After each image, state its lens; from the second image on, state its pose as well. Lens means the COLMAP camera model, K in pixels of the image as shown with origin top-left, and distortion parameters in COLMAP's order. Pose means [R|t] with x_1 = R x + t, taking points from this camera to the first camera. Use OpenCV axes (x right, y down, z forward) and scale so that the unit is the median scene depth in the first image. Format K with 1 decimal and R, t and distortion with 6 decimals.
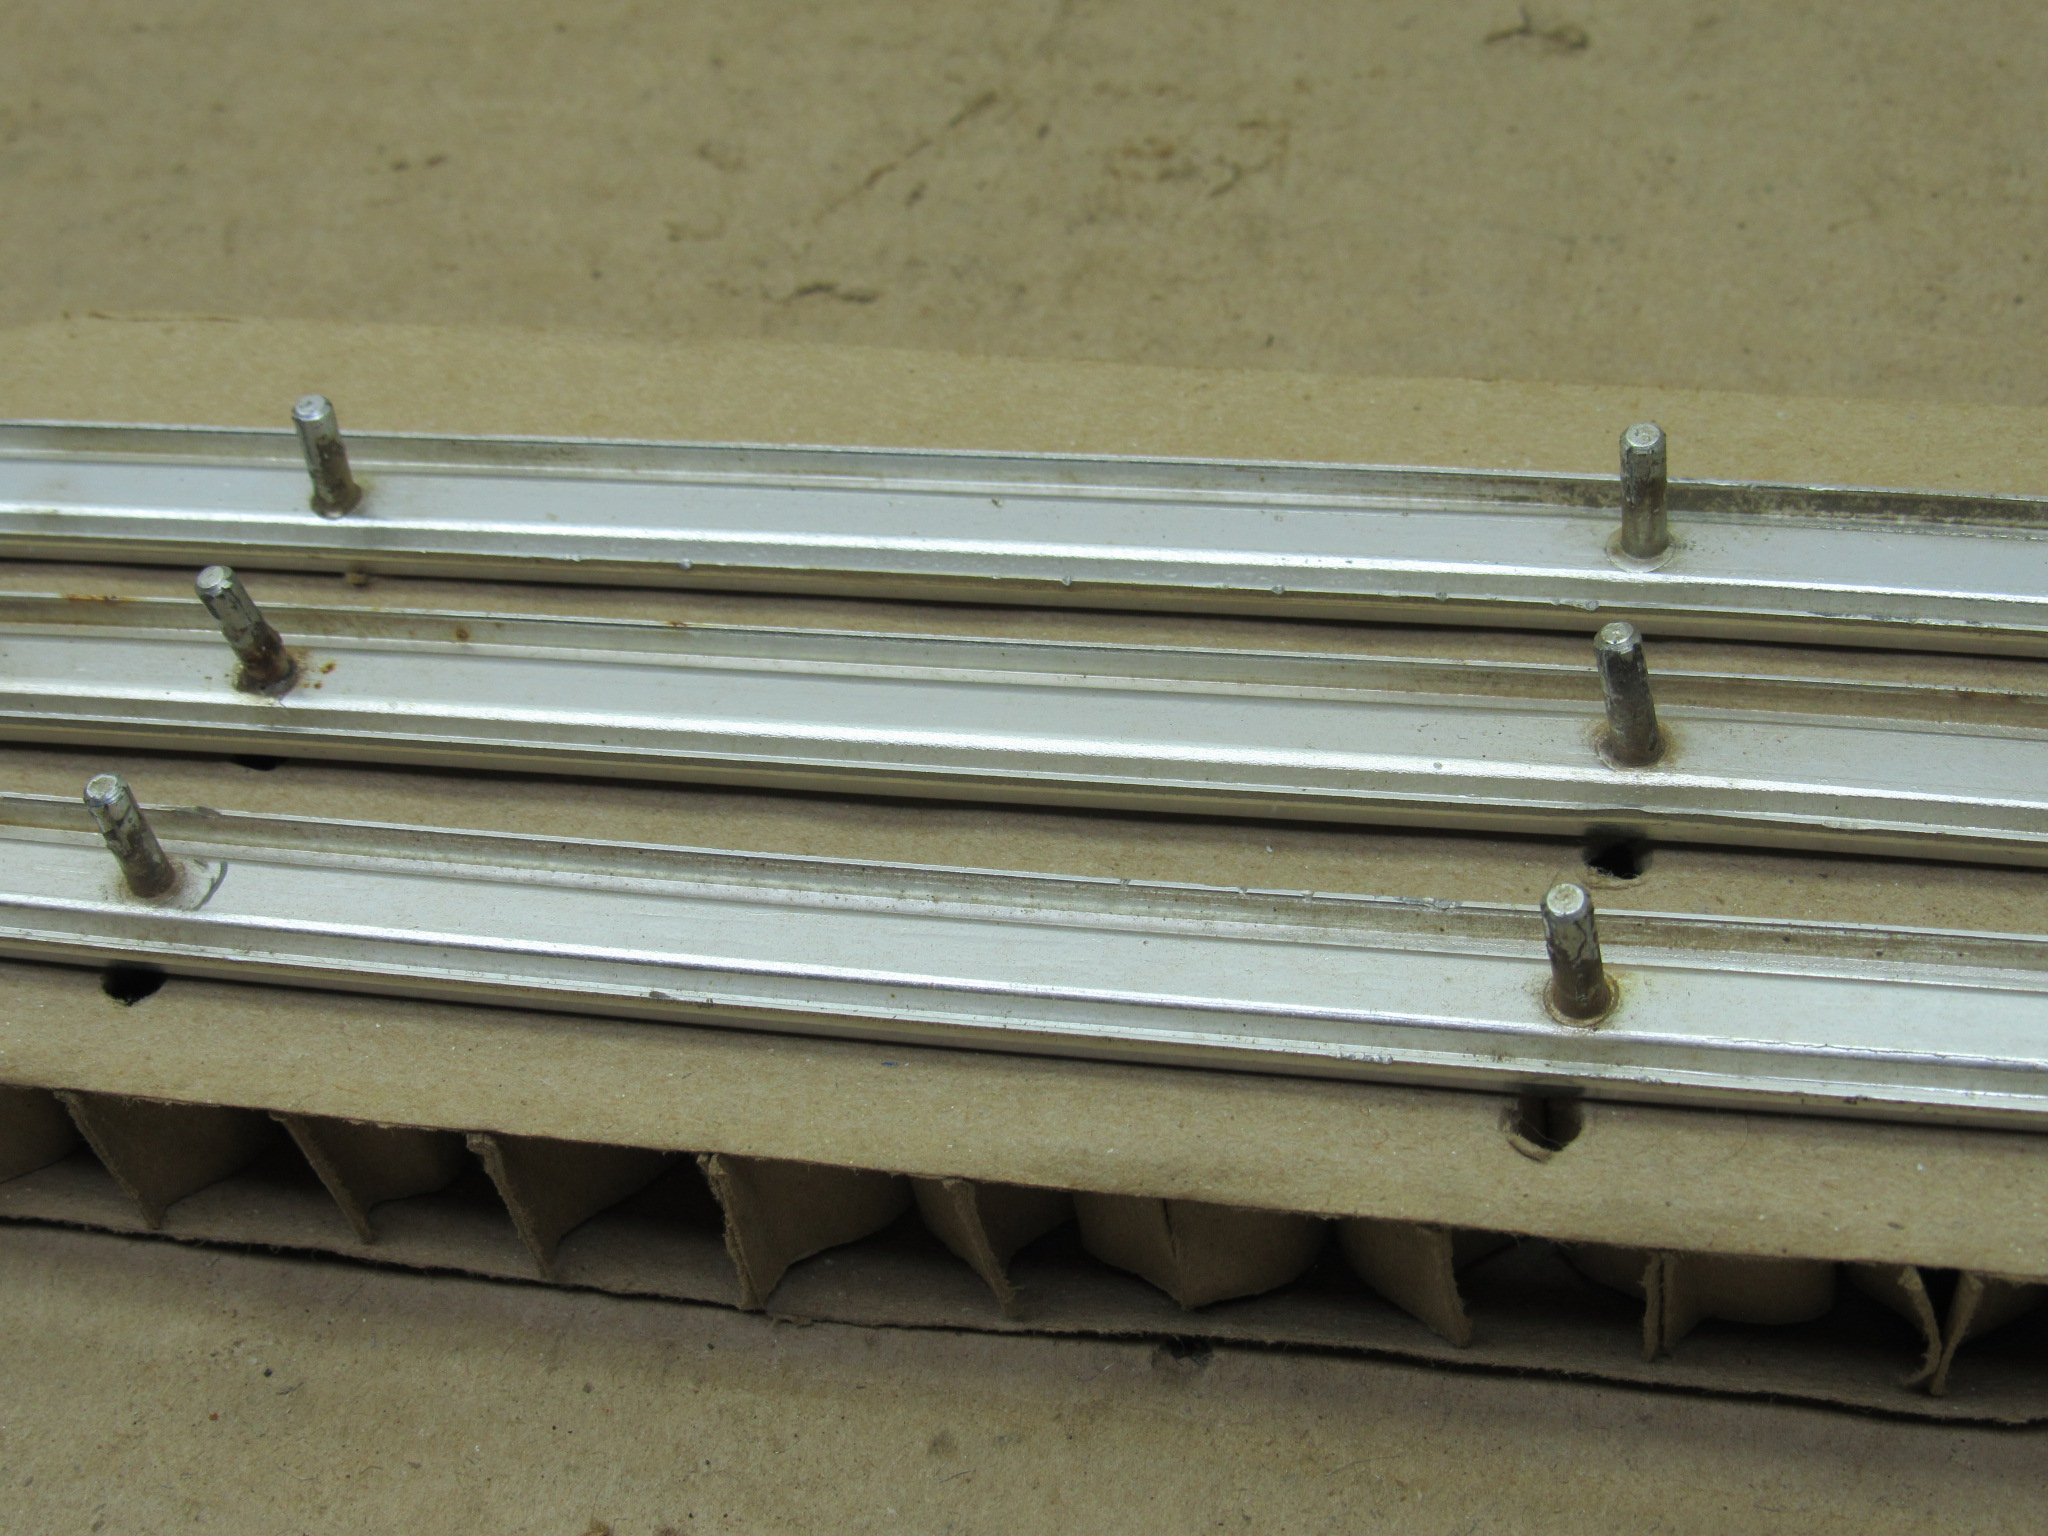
lens RADIAL K [[3309.2, 0, 1026.9], [0, 3309.2, 760.5], [0, 0, 1]] dist [-0.147727, 0.000000]
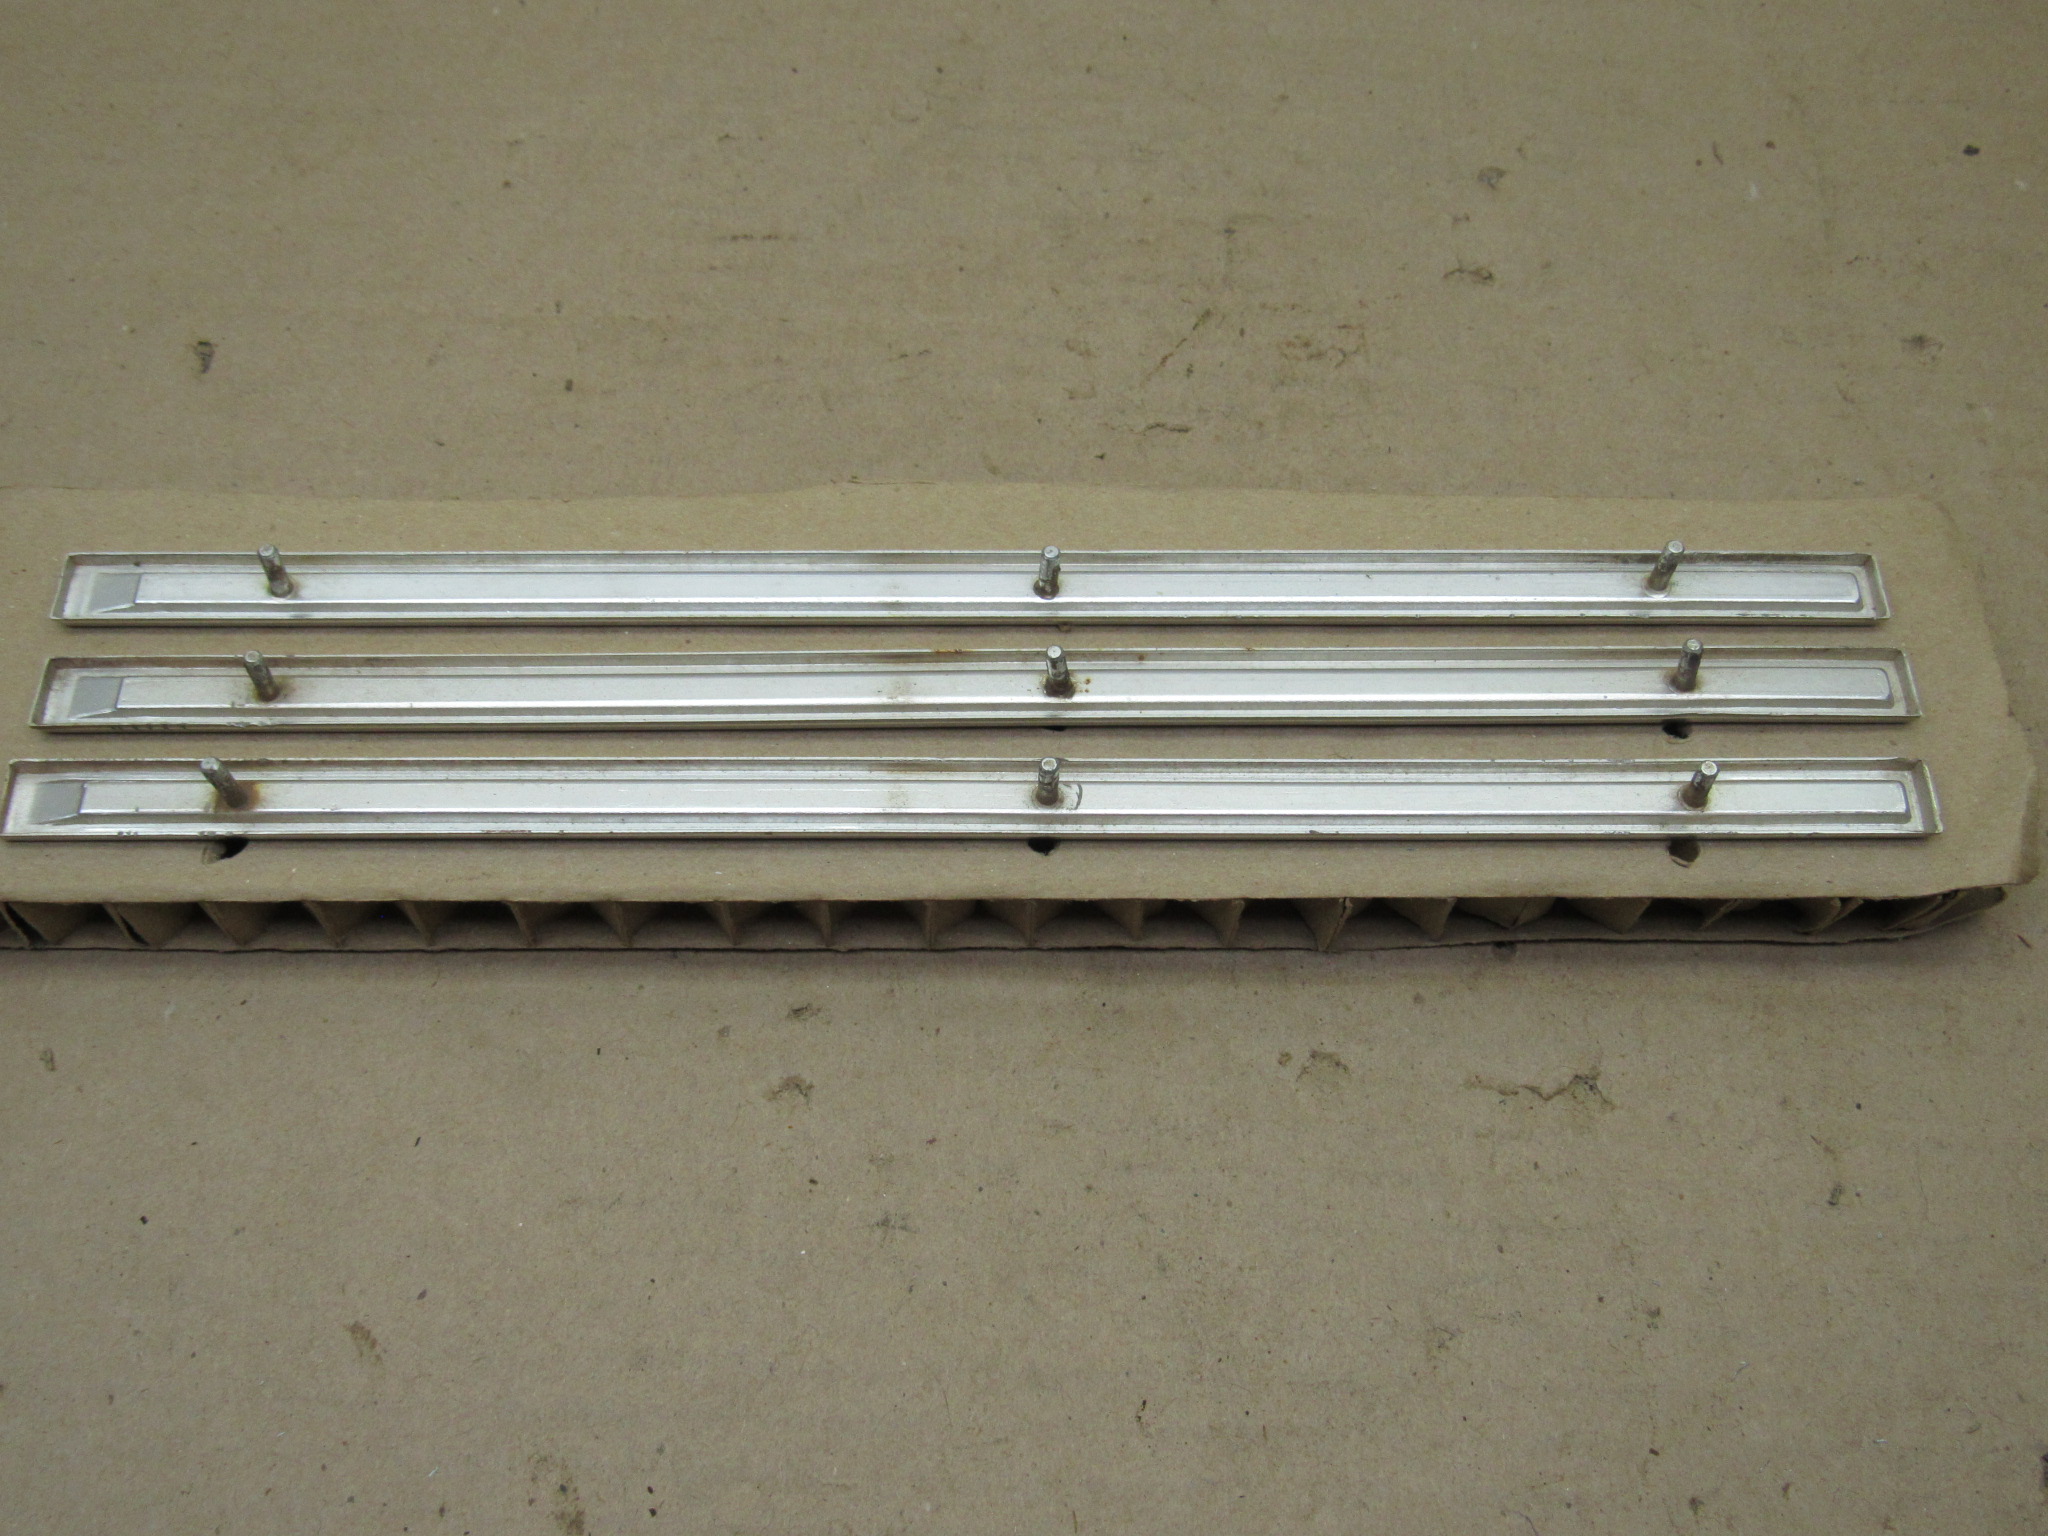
lens RADIAL K [[2040.6, 0, 1023.1], [0, 2040.6, 774.5], [0, 0, 1]] dist [-0.055853, 0.000000]
pose [[0.964599, -0.110732, 0.239347, -0.516675], [0.058827, 0.975057, 0.214019, -0.228688], [-0.257076, -0.192363, 0.947053, -0.233065]]
